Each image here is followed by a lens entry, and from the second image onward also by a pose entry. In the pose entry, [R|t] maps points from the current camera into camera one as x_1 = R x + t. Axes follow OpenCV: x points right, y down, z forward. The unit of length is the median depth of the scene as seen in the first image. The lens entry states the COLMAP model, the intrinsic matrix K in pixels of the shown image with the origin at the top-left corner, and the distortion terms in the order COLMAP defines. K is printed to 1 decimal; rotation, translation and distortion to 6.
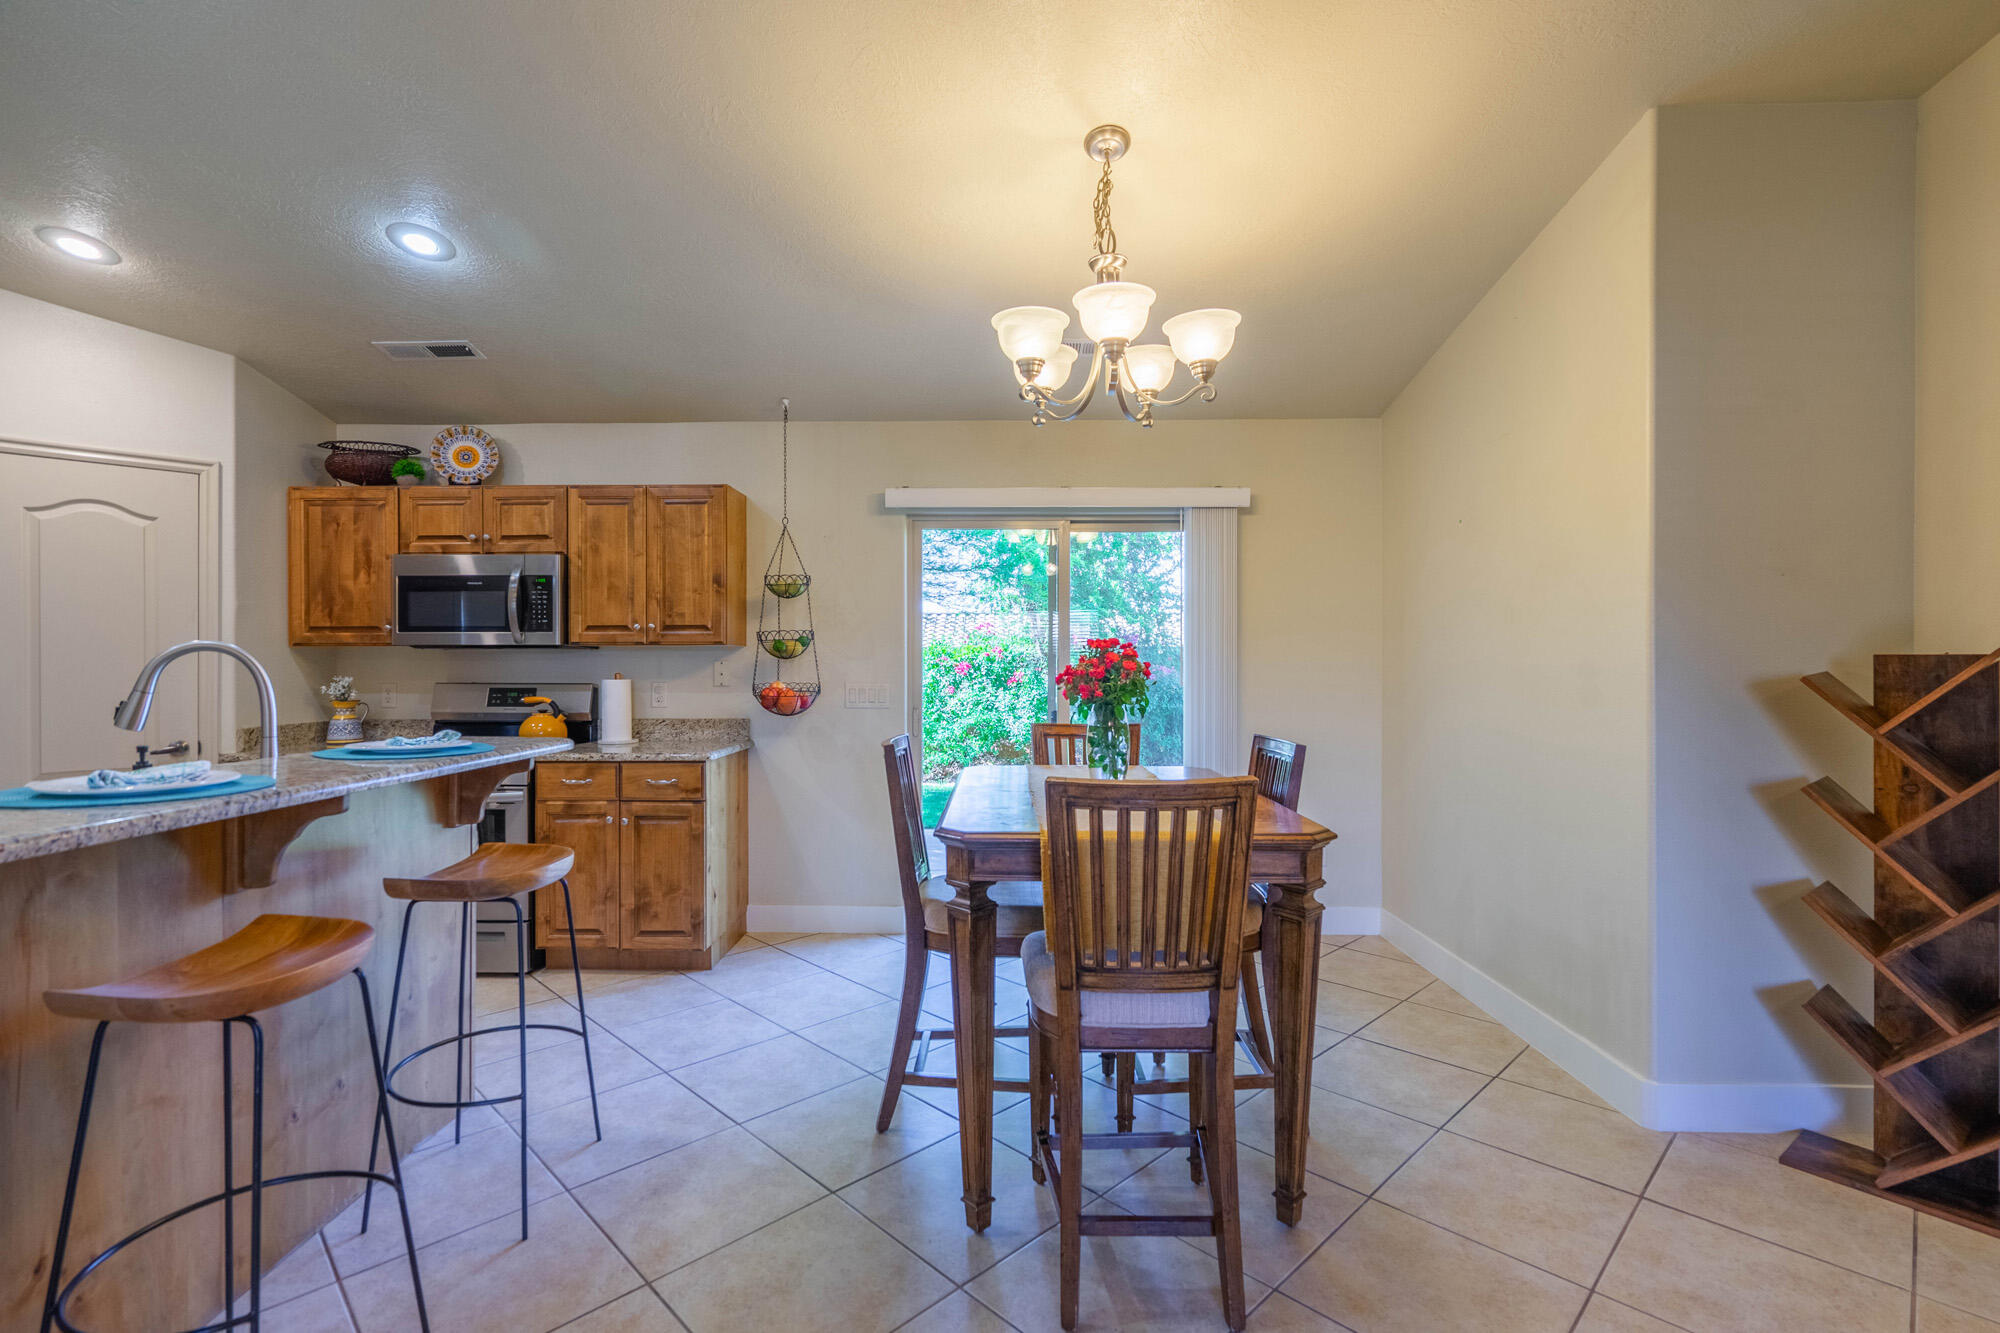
lens RADIAL K [[919.2, 0, 986.4], [0, 919.2, 659.4], [0, 0, 1]] dist [-0.000472, 0.001197]
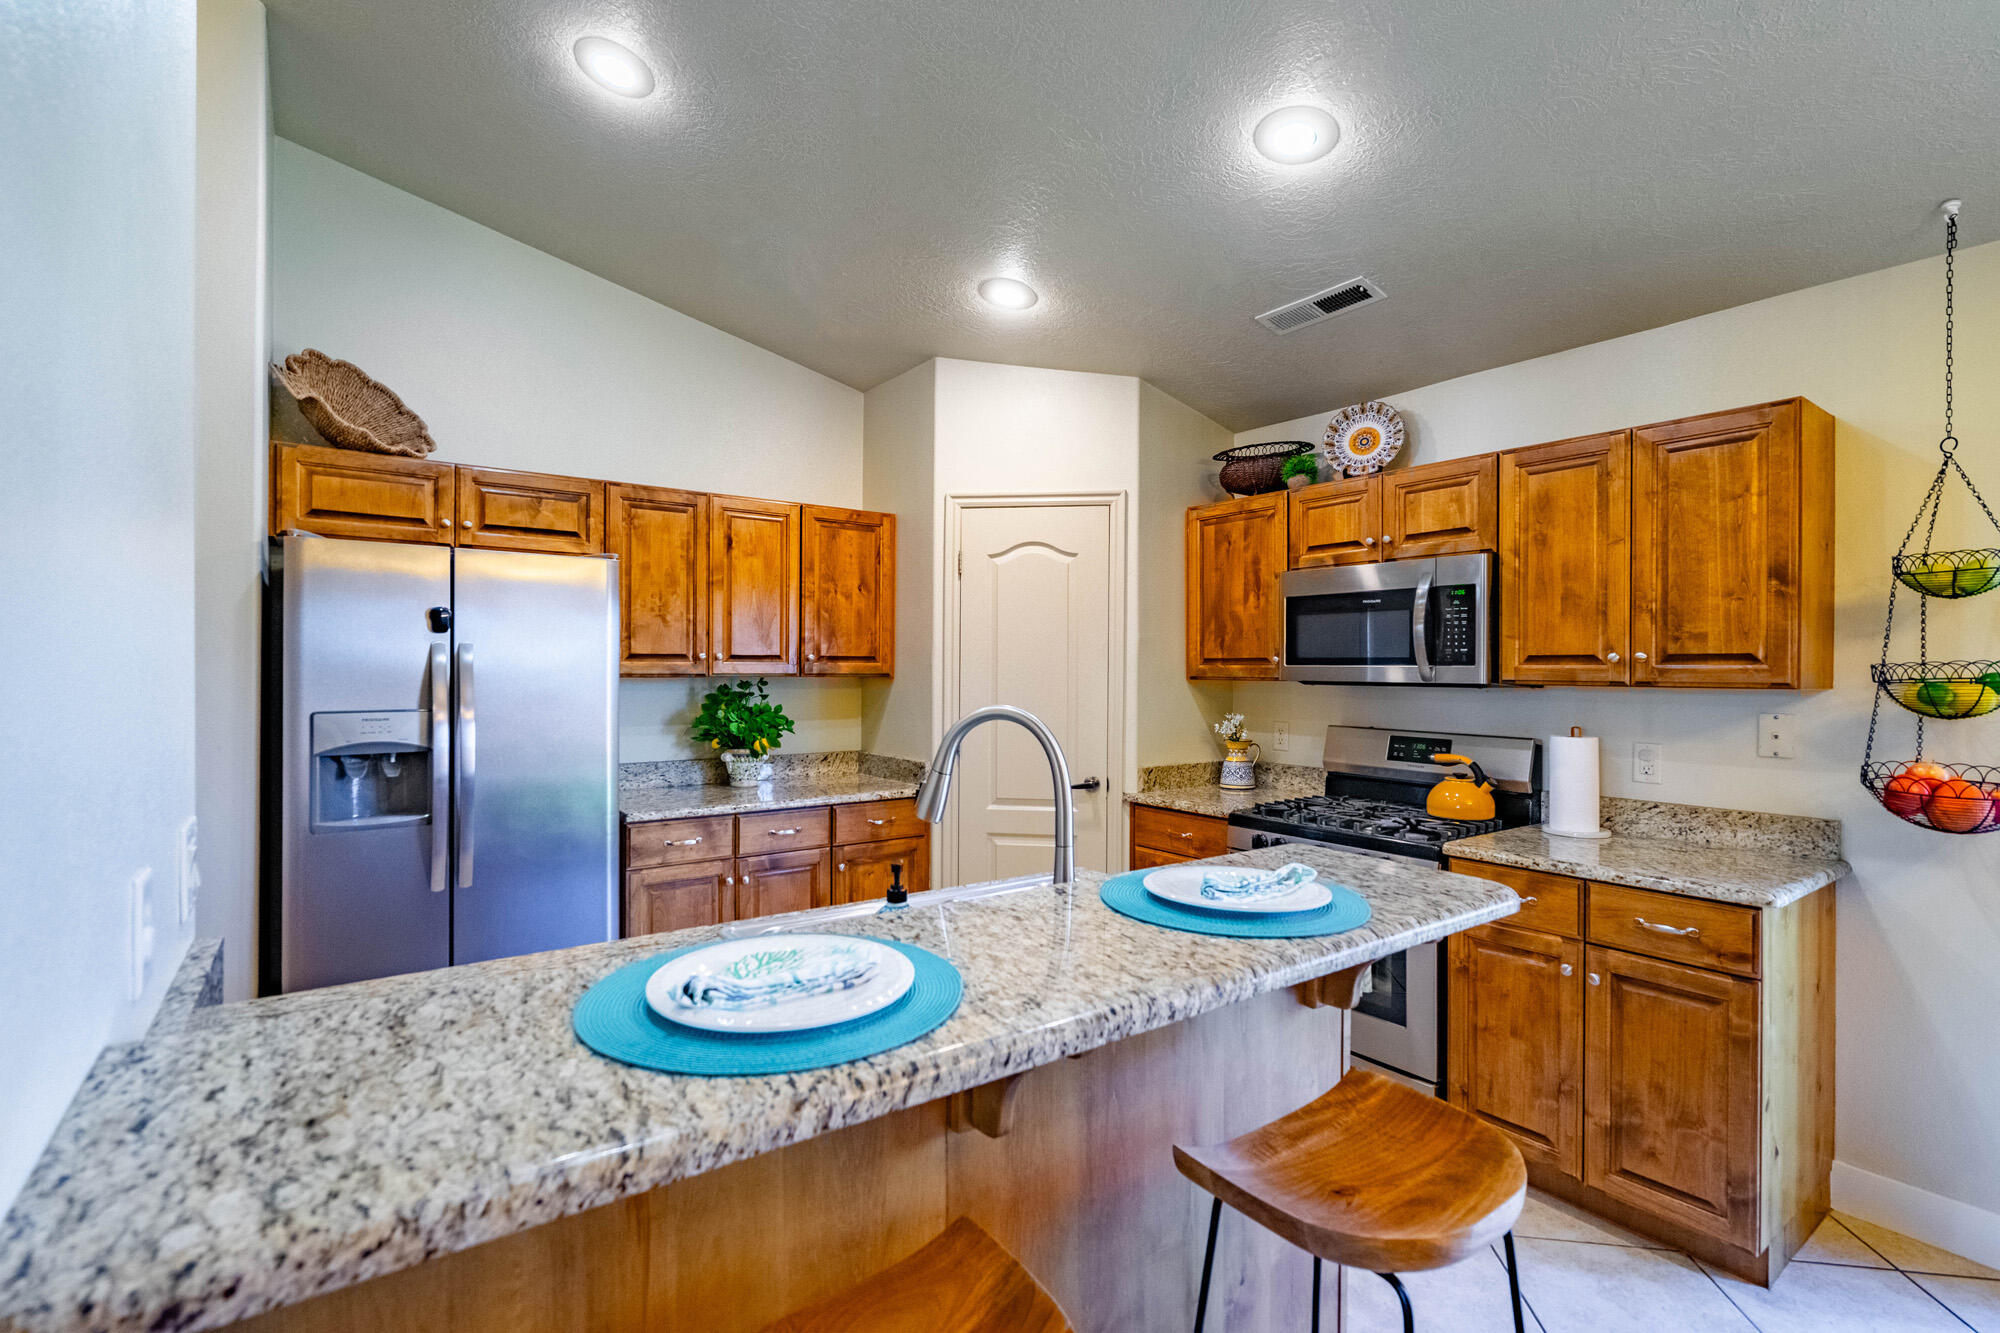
lens RADIAL K [[919.2, 0, 1000.6], [0, 919.2, 669.0], [0, 0, 1]] dist [-0.000472, 0.001197]
pose [[0.611210, 0.005998, -0.791446, -0.138844], [-0.005941, 0.999978, 0.002990, -0.026788], [0.791446, 0.002874, 0.611232, 0.285804]]
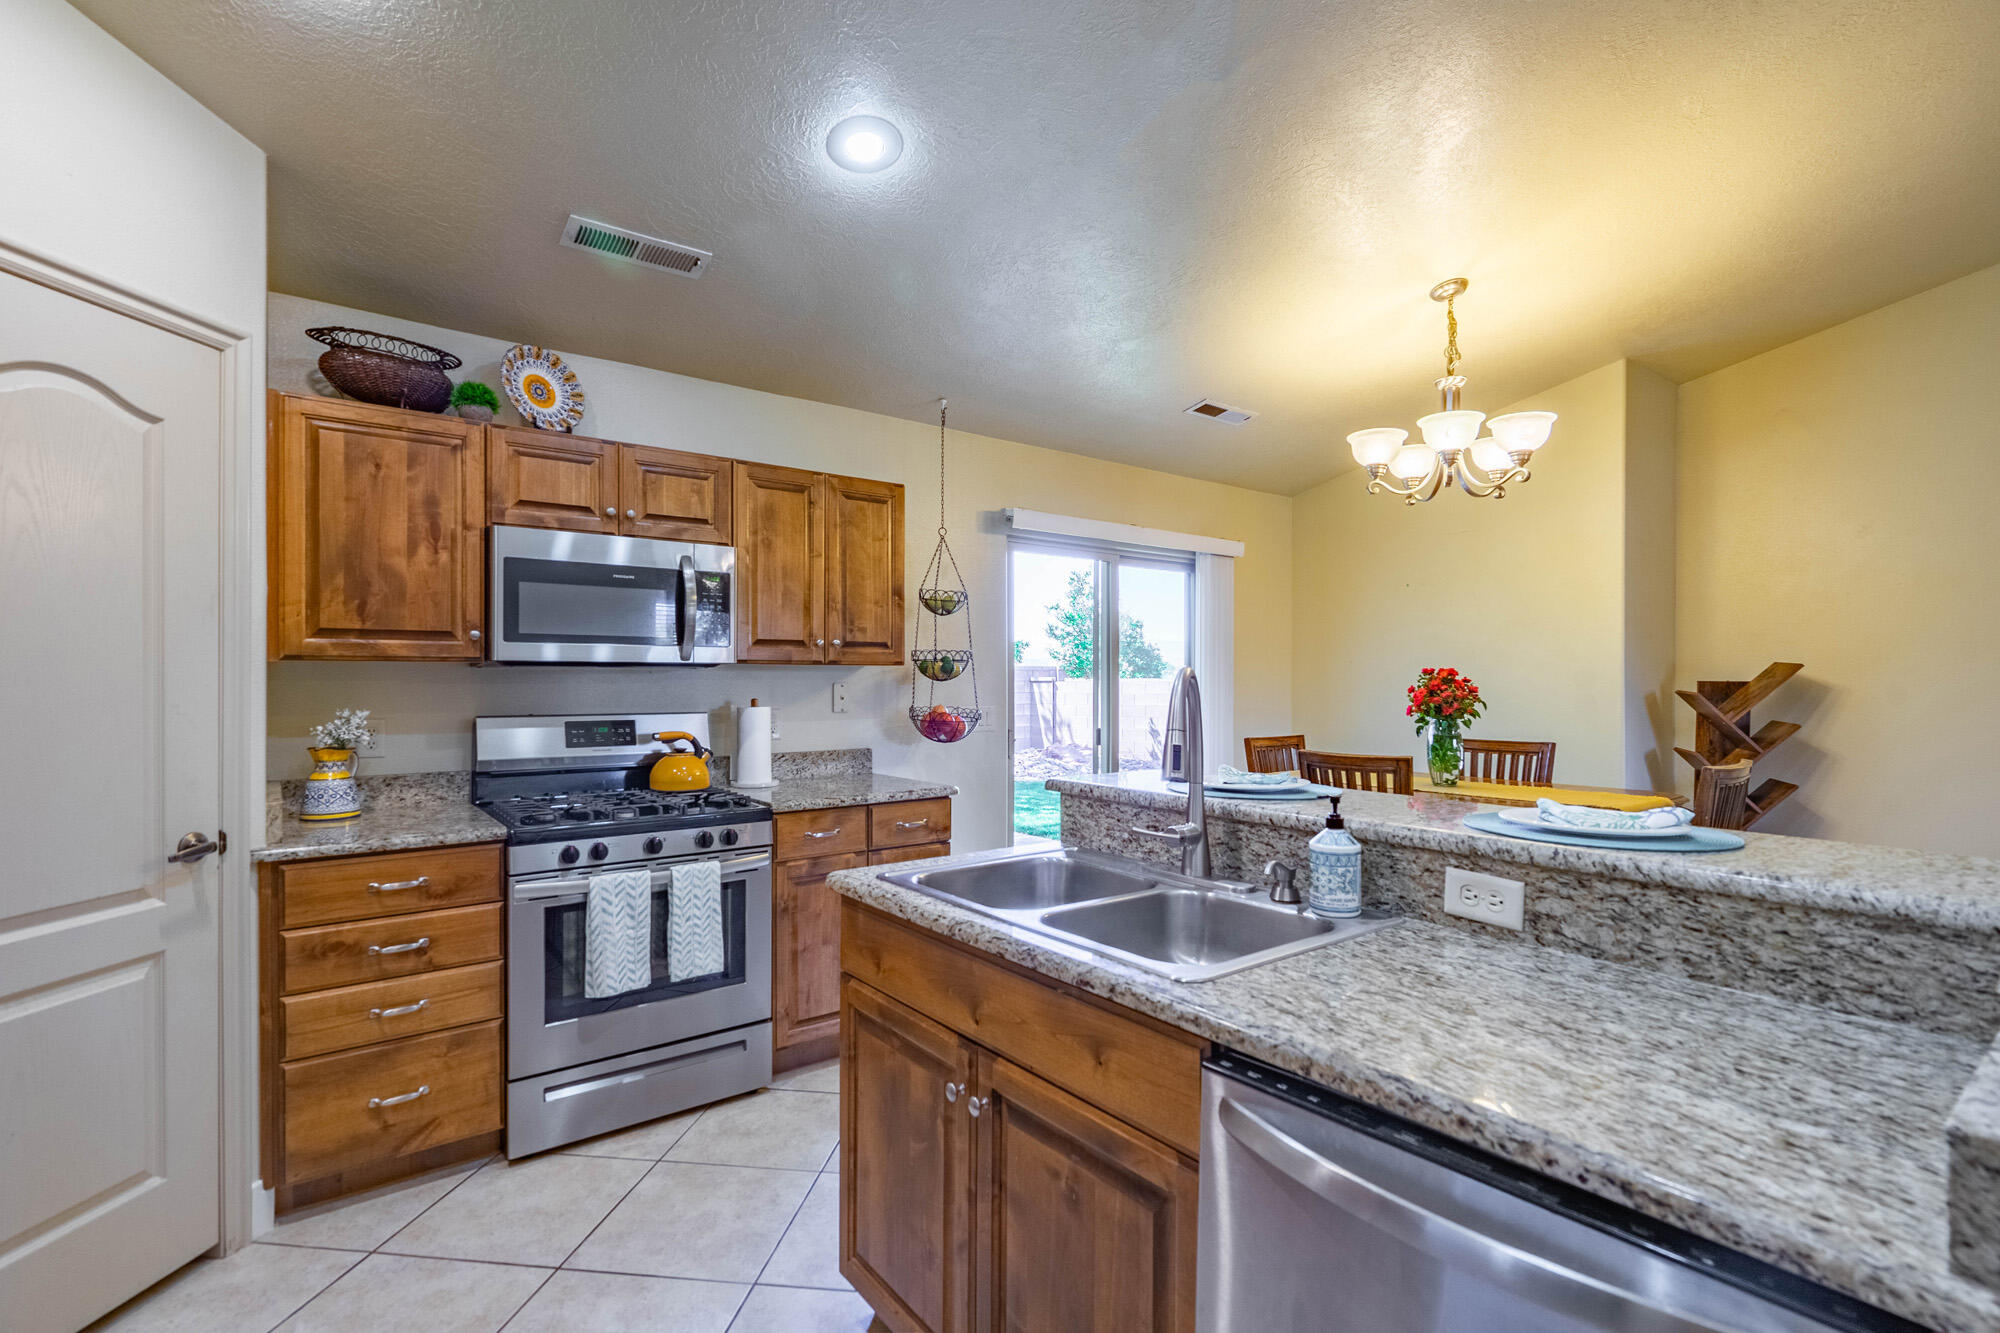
lens RADIAL K [[919.2, 0, 993.2], [0, 919.2, 671.4], [0, 0, 1]] dist [-0.000472, 0.001197]
pose [[0.776521, 0.006211, 0.630061, -0.778626], [-0.003096, 0.999977, -0.006042, -0.004831], [-0.630084, 0.002741, 0.776522, 0.252857]]
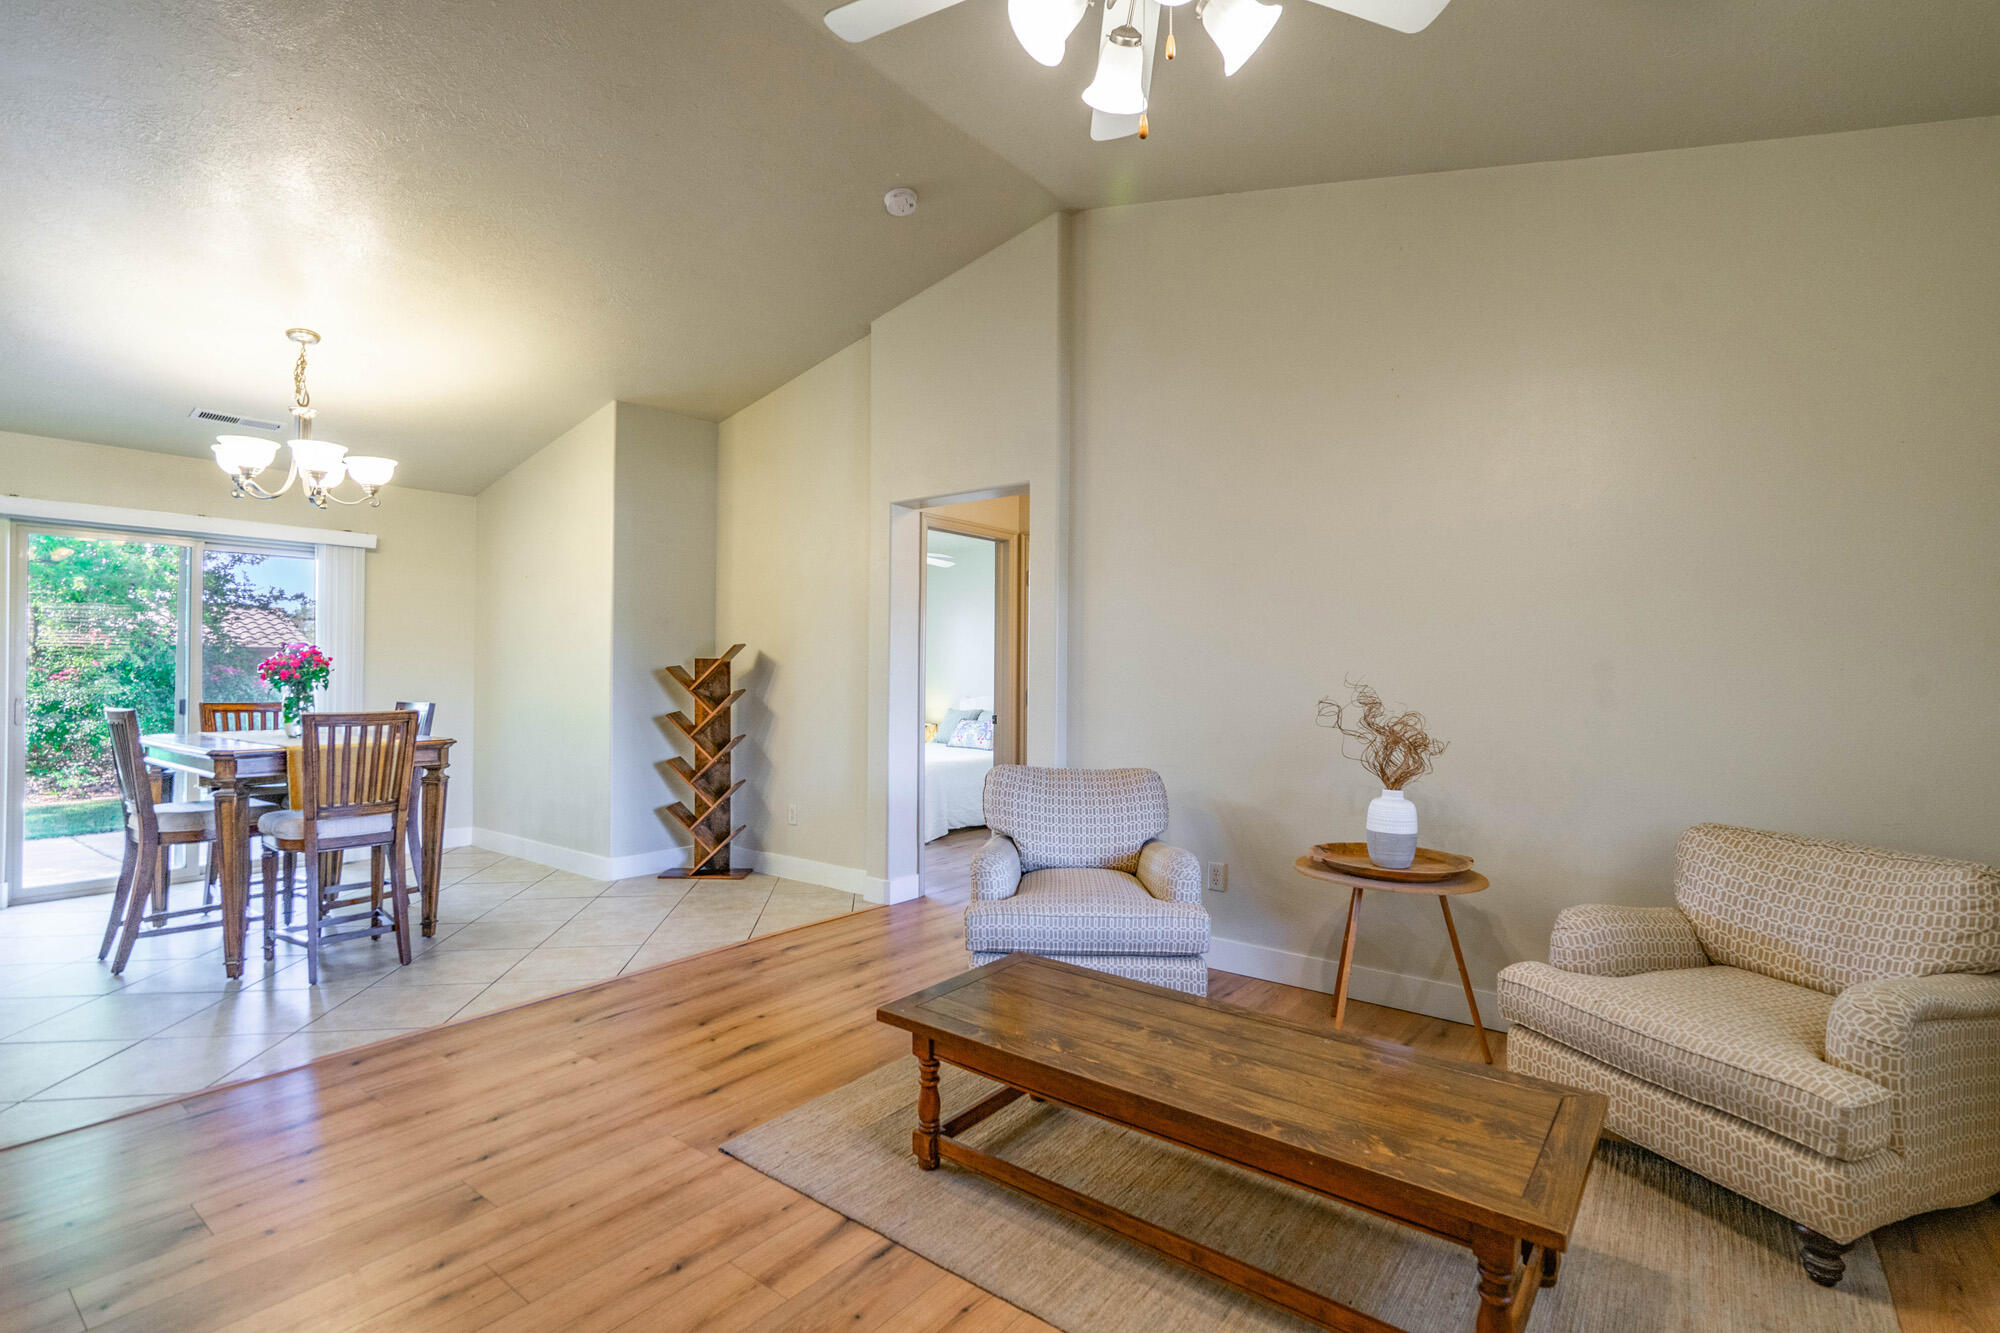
lens RADIAL K [[919.2, 0, 998.4], [0, 919.2, 667.7], [0, 0, 1]] dist [-0.000472, 0.001197]
pose [[0.593756, 0.008340, 0.804602, -0.283371], [-0.007964, 0.999958, -0.004488, 0.013167], [-0.804606, -0.003743, 0.593797, -0.611840]]
